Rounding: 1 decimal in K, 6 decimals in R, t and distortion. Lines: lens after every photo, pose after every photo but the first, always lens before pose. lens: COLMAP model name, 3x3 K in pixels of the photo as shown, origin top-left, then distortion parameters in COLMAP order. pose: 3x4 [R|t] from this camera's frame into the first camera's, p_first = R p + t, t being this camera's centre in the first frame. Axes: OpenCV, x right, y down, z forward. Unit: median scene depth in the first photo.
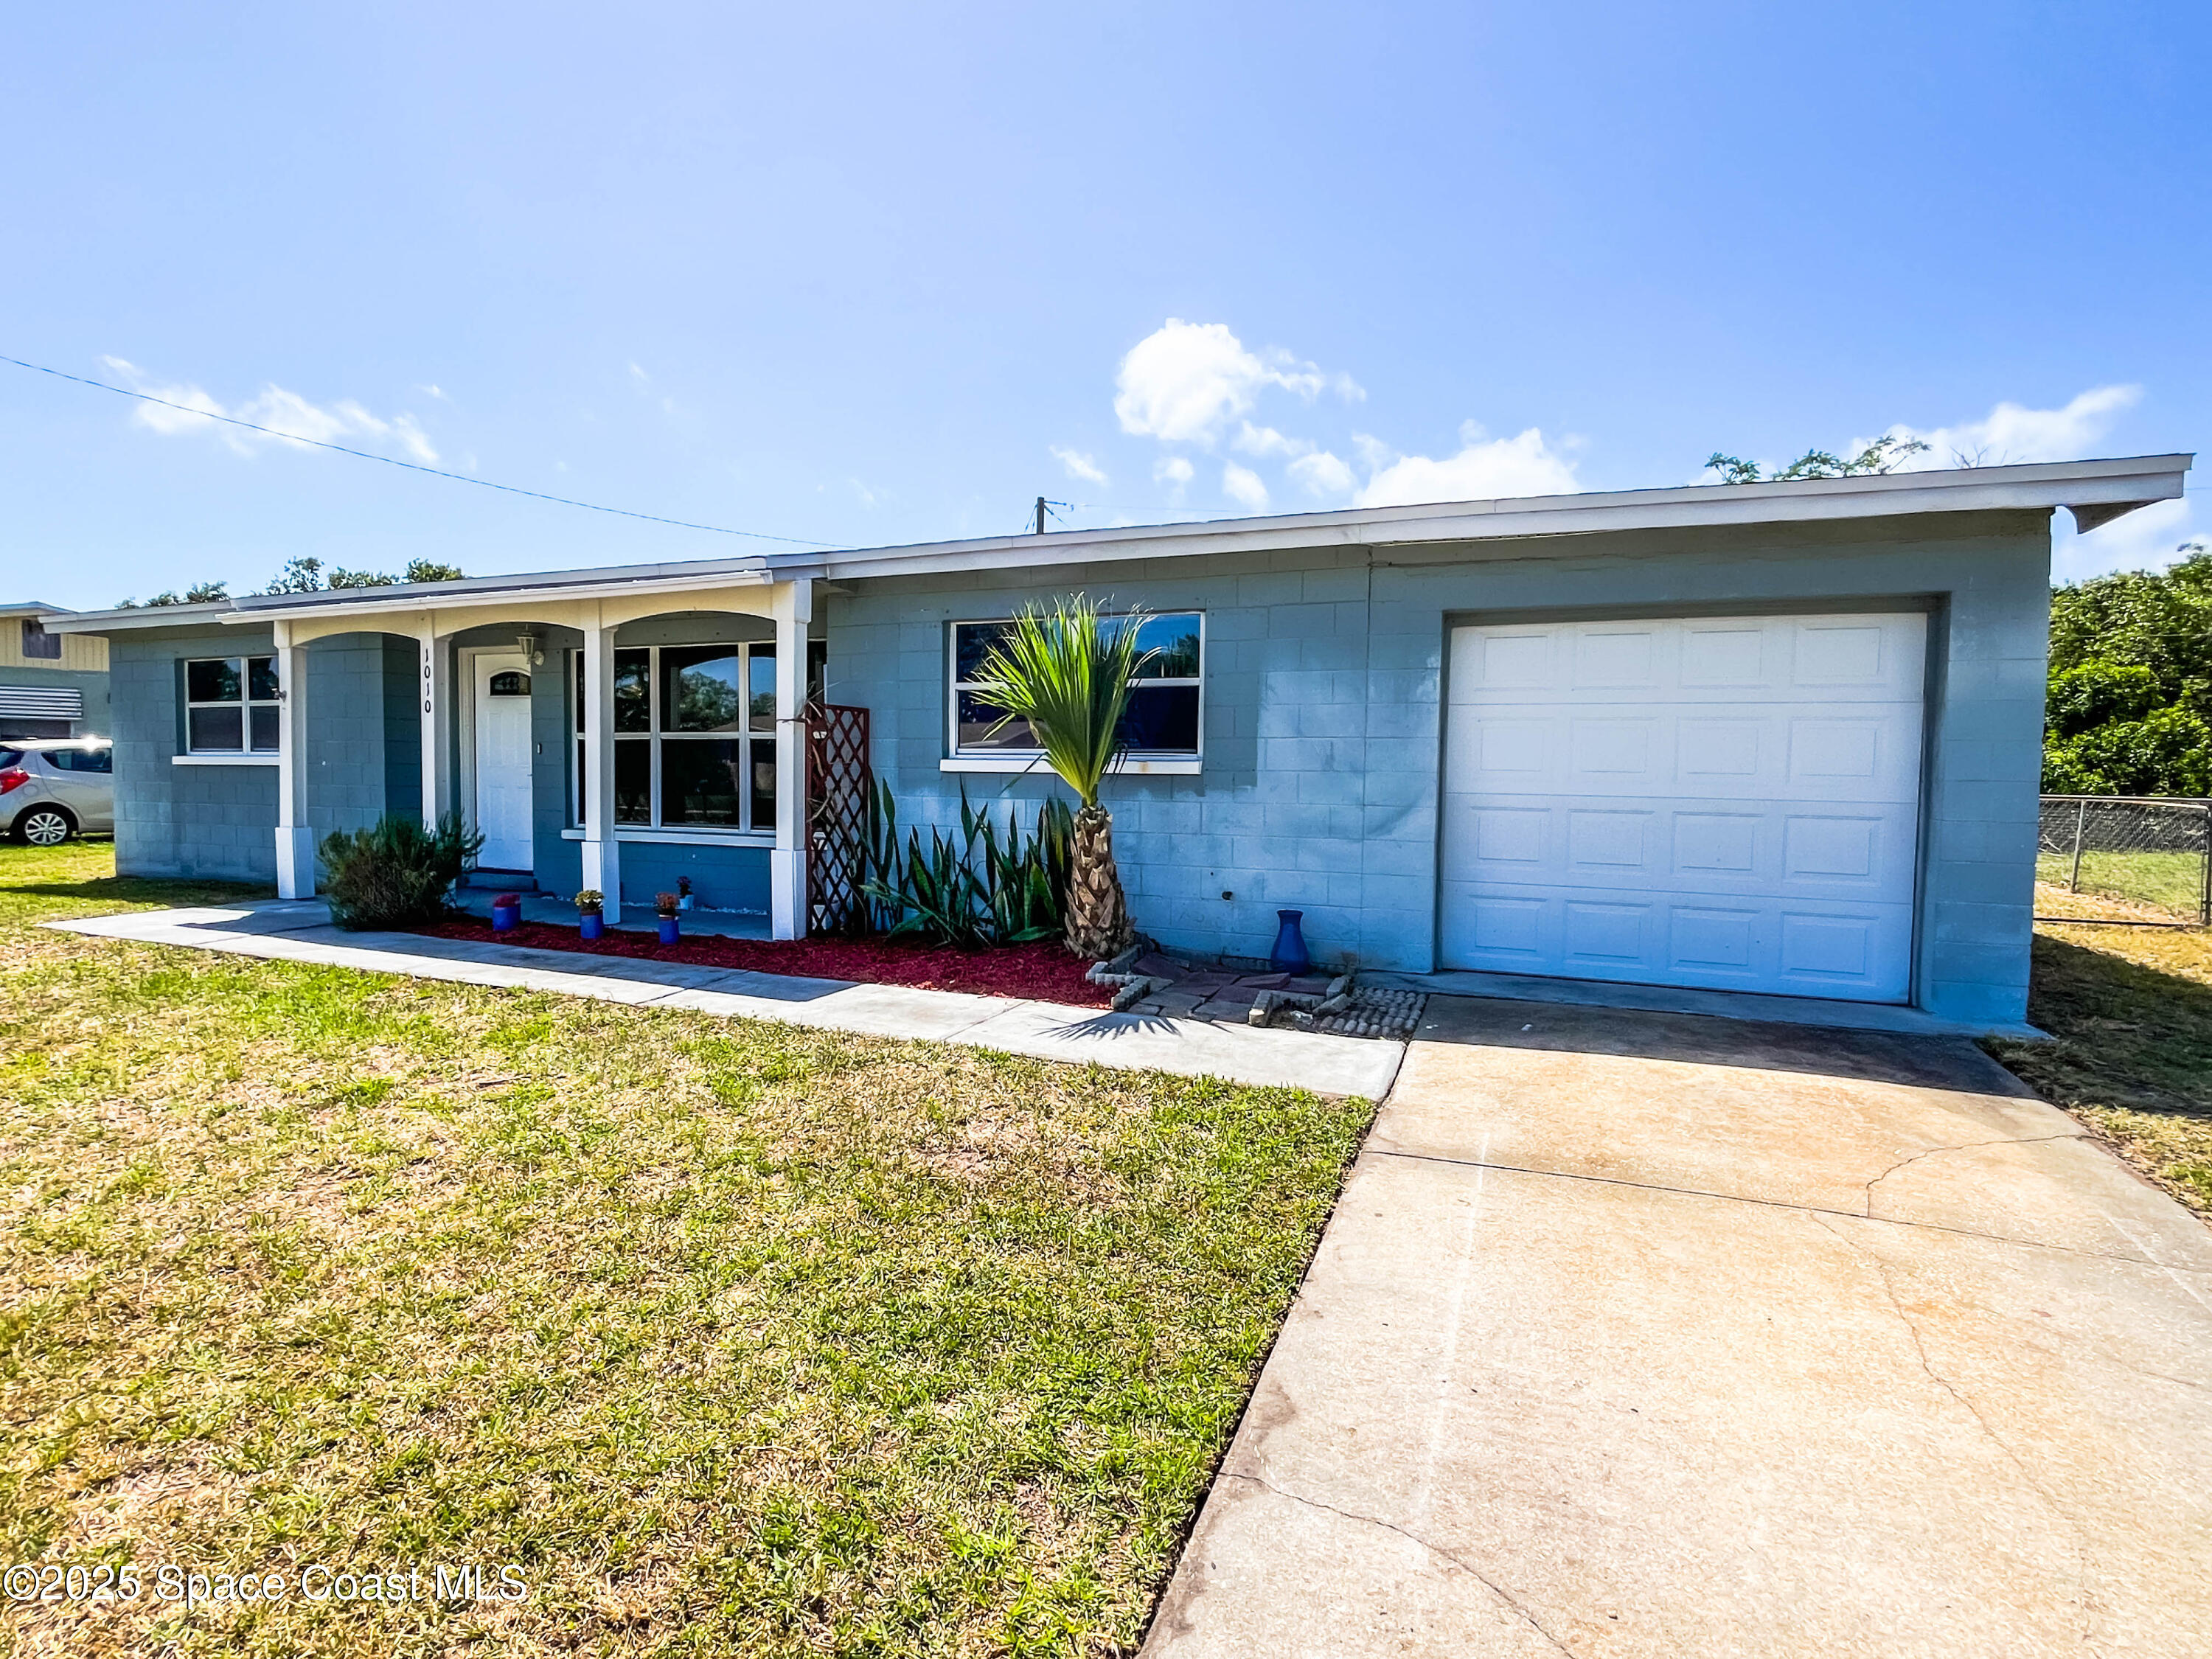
lens RADIAL K [[1089.4, 0, 1105.9], [0, 1089.4, 839.8], [0, 0, 1]] dist [-0.003295, -0.000716]
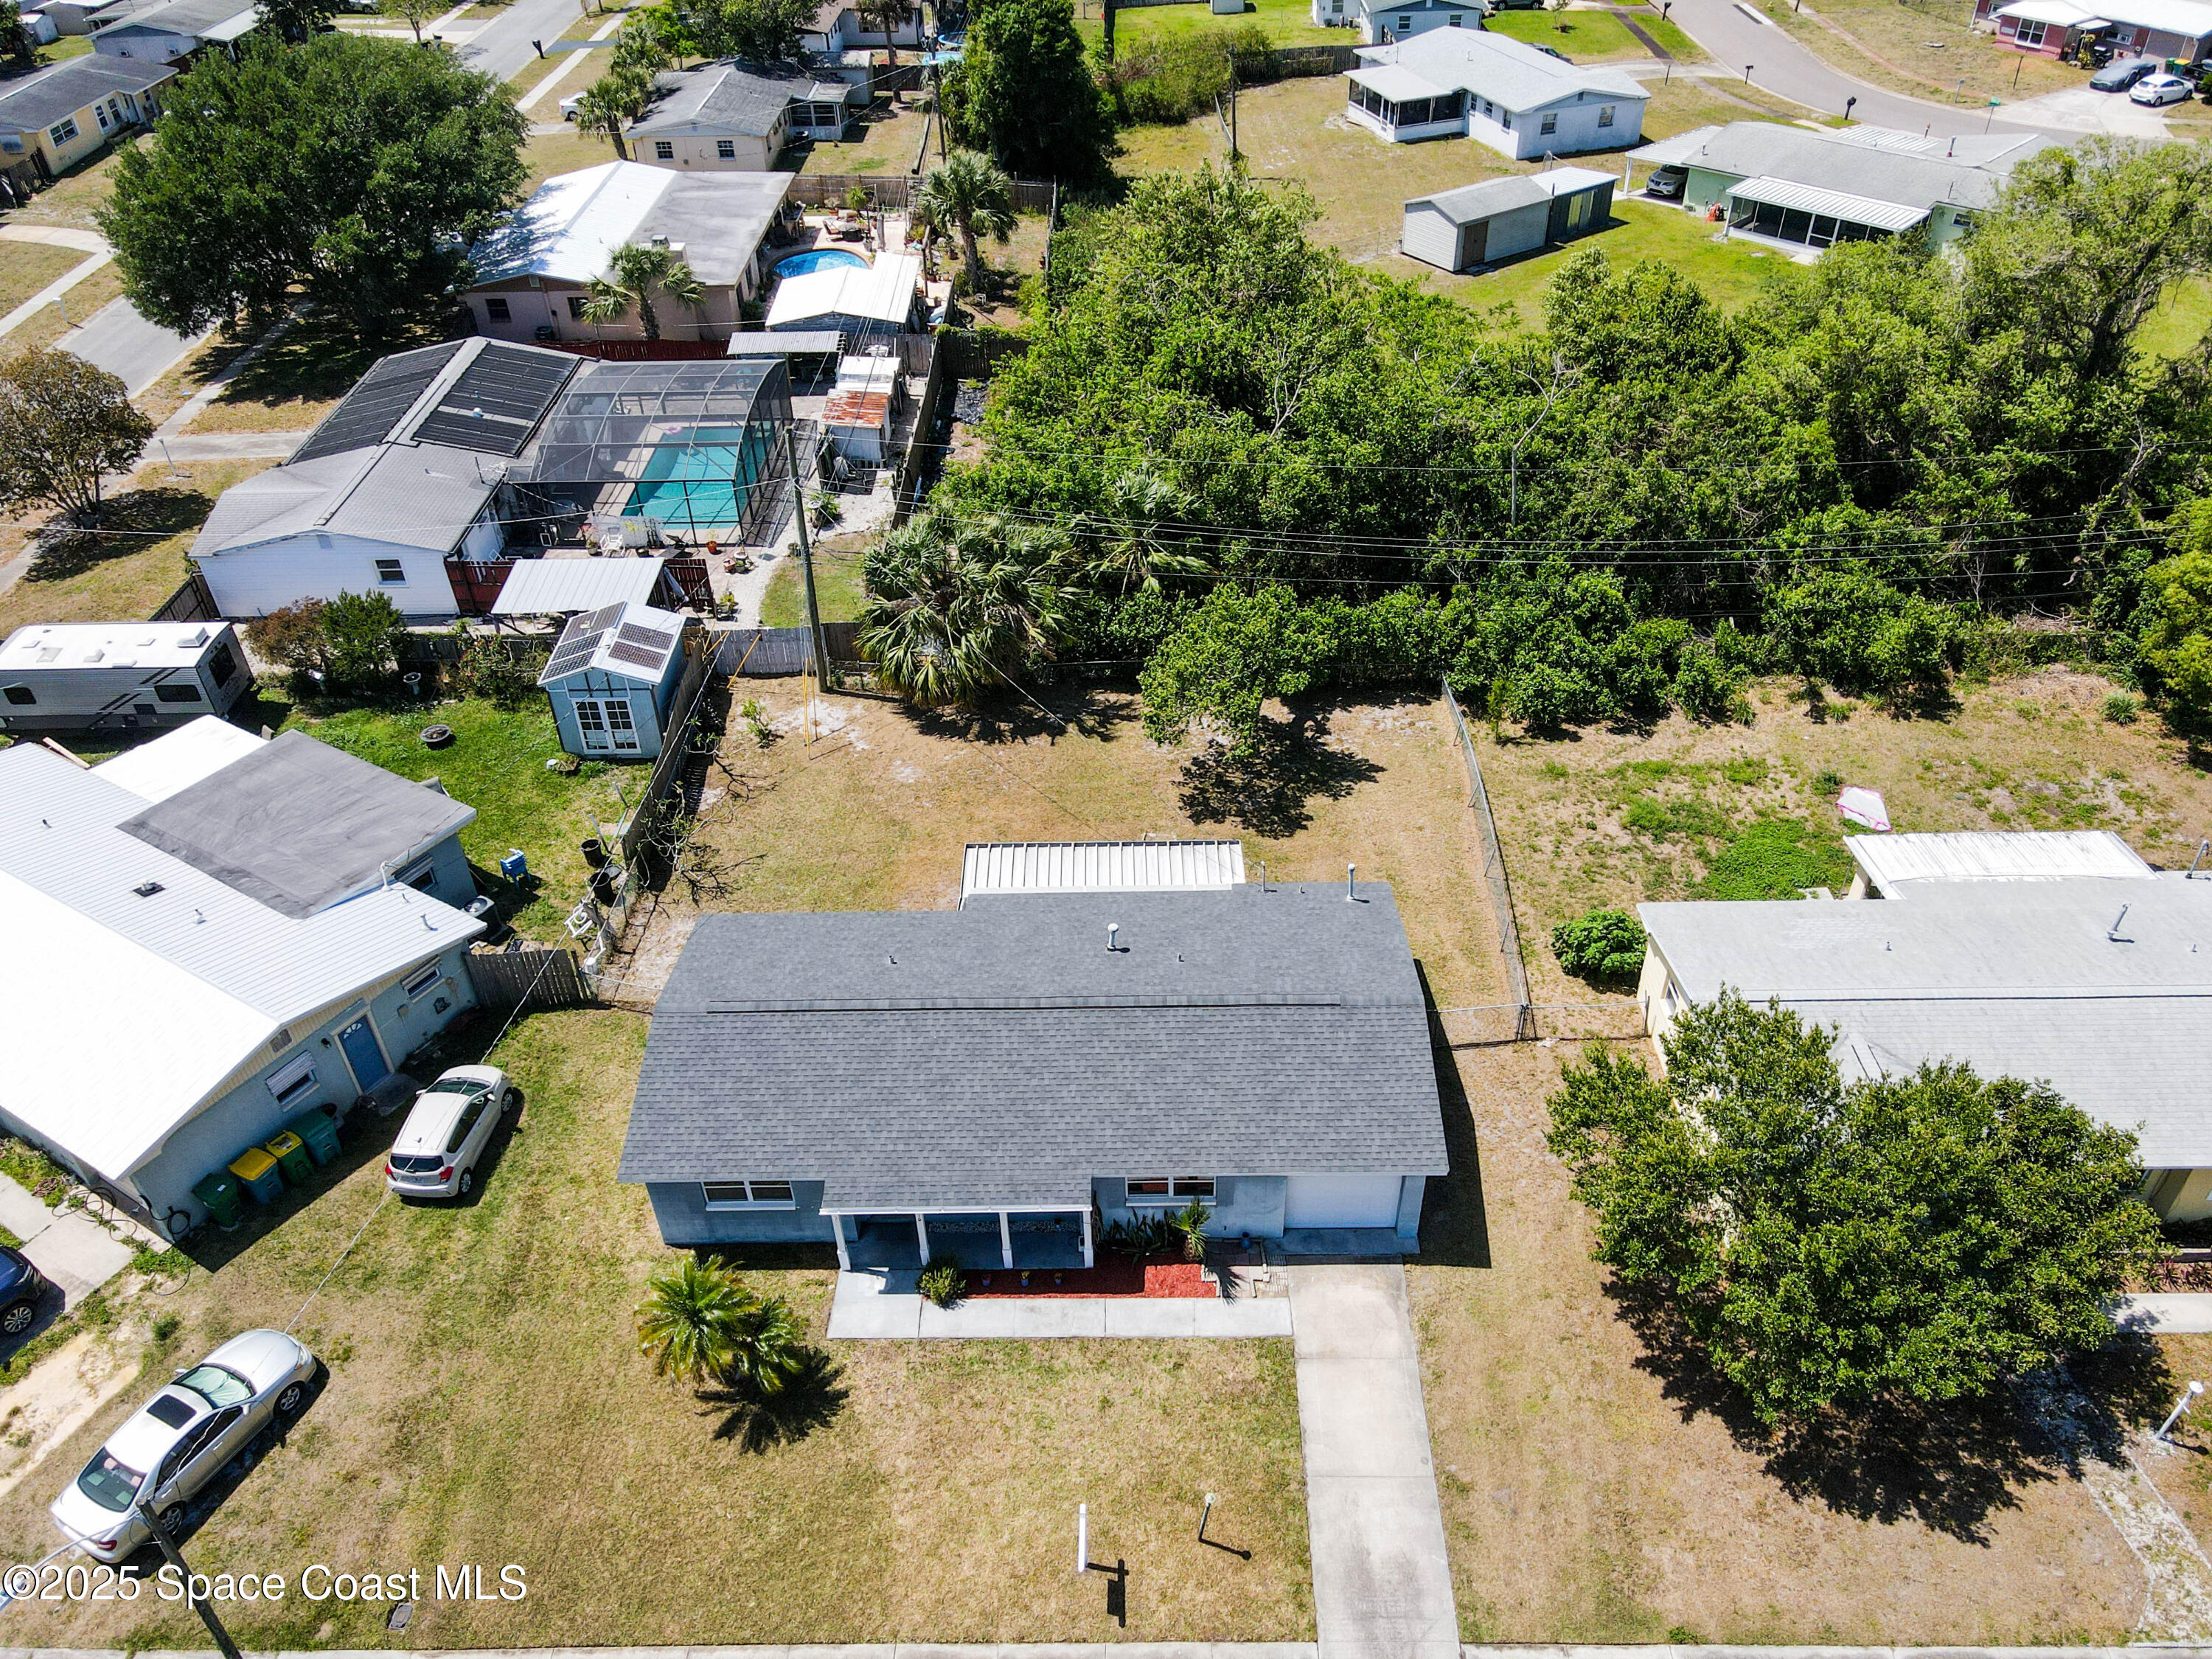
lens RADIAL K [[1627.8, 0, 1110.0], [0, 1627.8, 845.8], [0, 0, 1]] dist [0.005930, 0.006934]
pose [[0.925189, -0.258038, 0.278284, -1.312770], [0.054915, 0.816586, 0.574606, -3.817439], [-0.375512, -0.516337, 0.769666, -2.131391]]
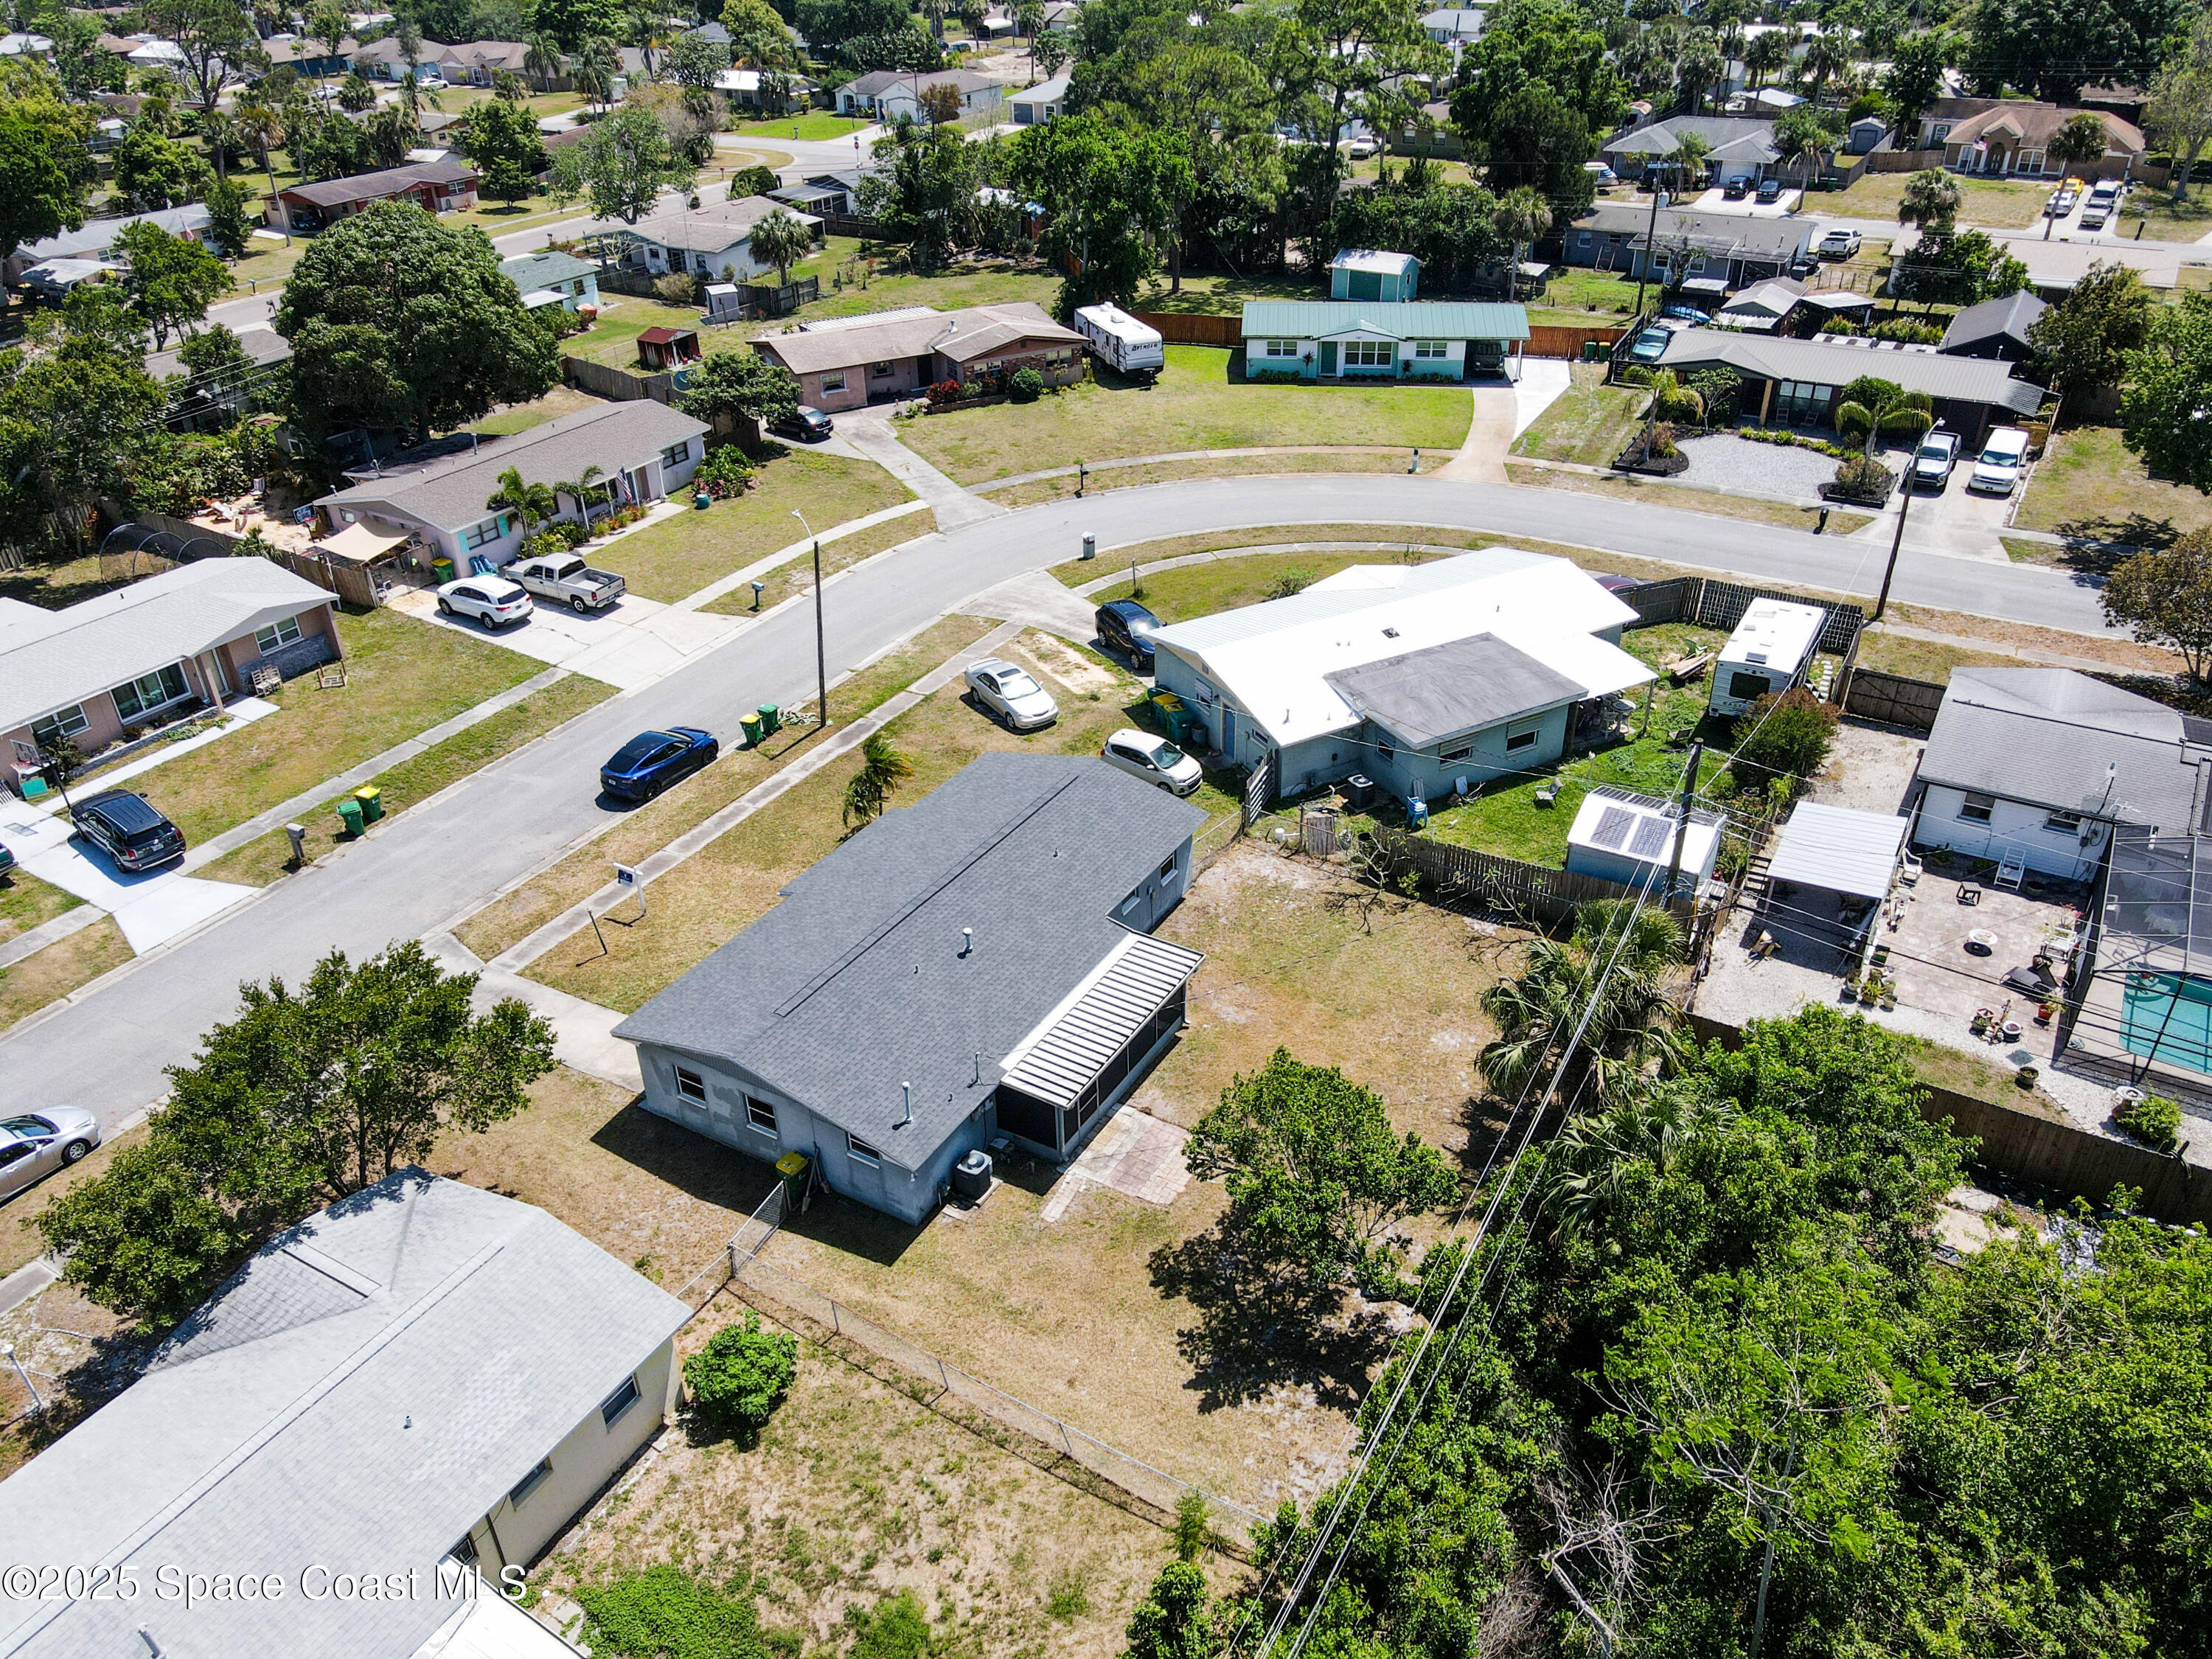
lens RADIAL K [[1627.8, 0, 1111.5], [0, 1627.8, 840.3], [0, 0, 1]] dist [0.005930, 0.006934]
pose [[-0.137517, 0.510442, -0.848845, 5.109605], [-0.045711, 0.852804, 0.520227, -4.021286], [0.989444, 0.110341, -0.093942, 2.948721]]
